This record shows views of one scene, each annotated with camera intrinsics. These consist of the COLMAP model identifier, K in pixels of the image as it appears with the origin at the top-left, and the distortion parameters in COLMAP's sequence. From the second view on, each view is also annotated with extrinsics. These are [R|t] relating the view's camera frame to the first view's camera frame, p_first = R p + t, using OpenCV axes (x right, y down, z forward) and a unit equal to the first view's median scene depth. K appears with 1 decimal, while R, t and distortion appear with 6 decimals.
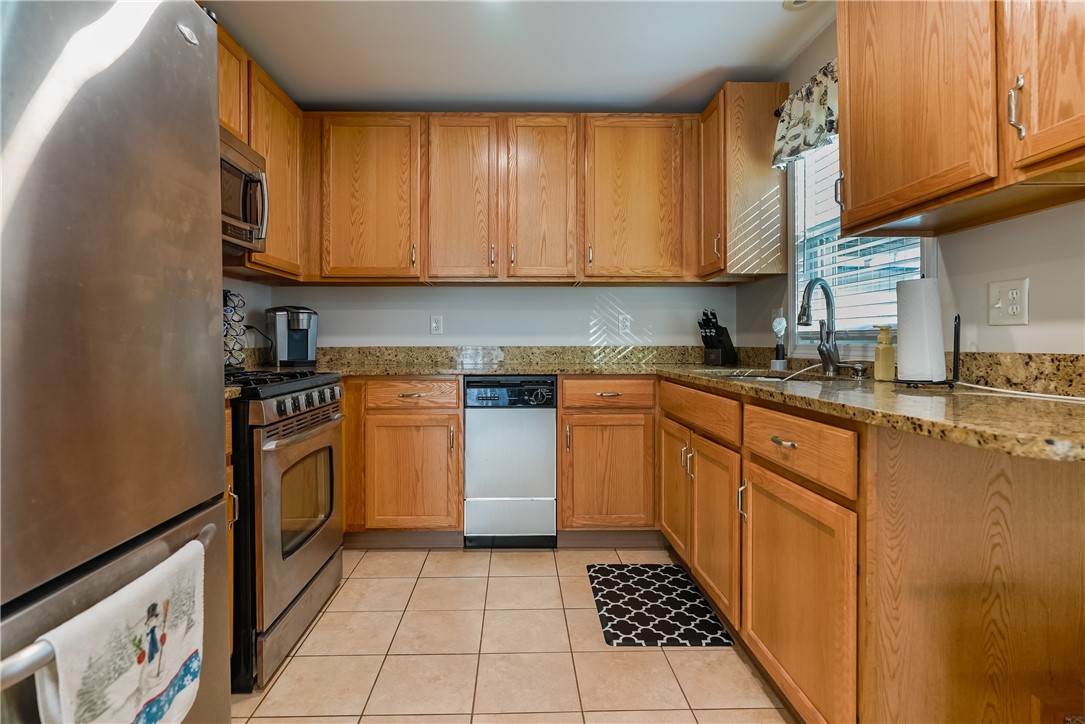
lens RADIAL K [[603.1, 0, 537.7], [0, 603.1, 335.4], [0, 0, 1]] dist [-0.003508, 0.001477]
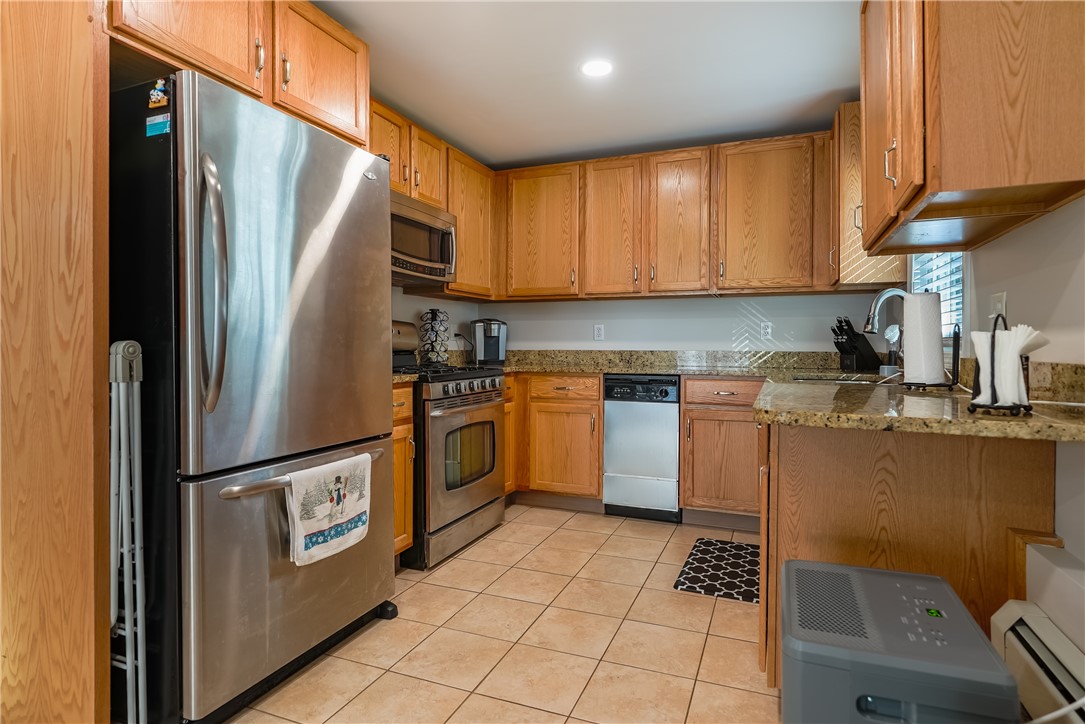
lens RADIAL K [[603.1, 0, 537.7], [0, 603.1, 335.4], [0, 0, 1]] dist [-0.003508, 0.001477]
pose [[0.915085, -0.001481, -0.403258, 0.253574], [-0.001446, 0.999975, -0.006953, -0.003382], [0.403258, 0.006946, 0.915060, -0.186991]]
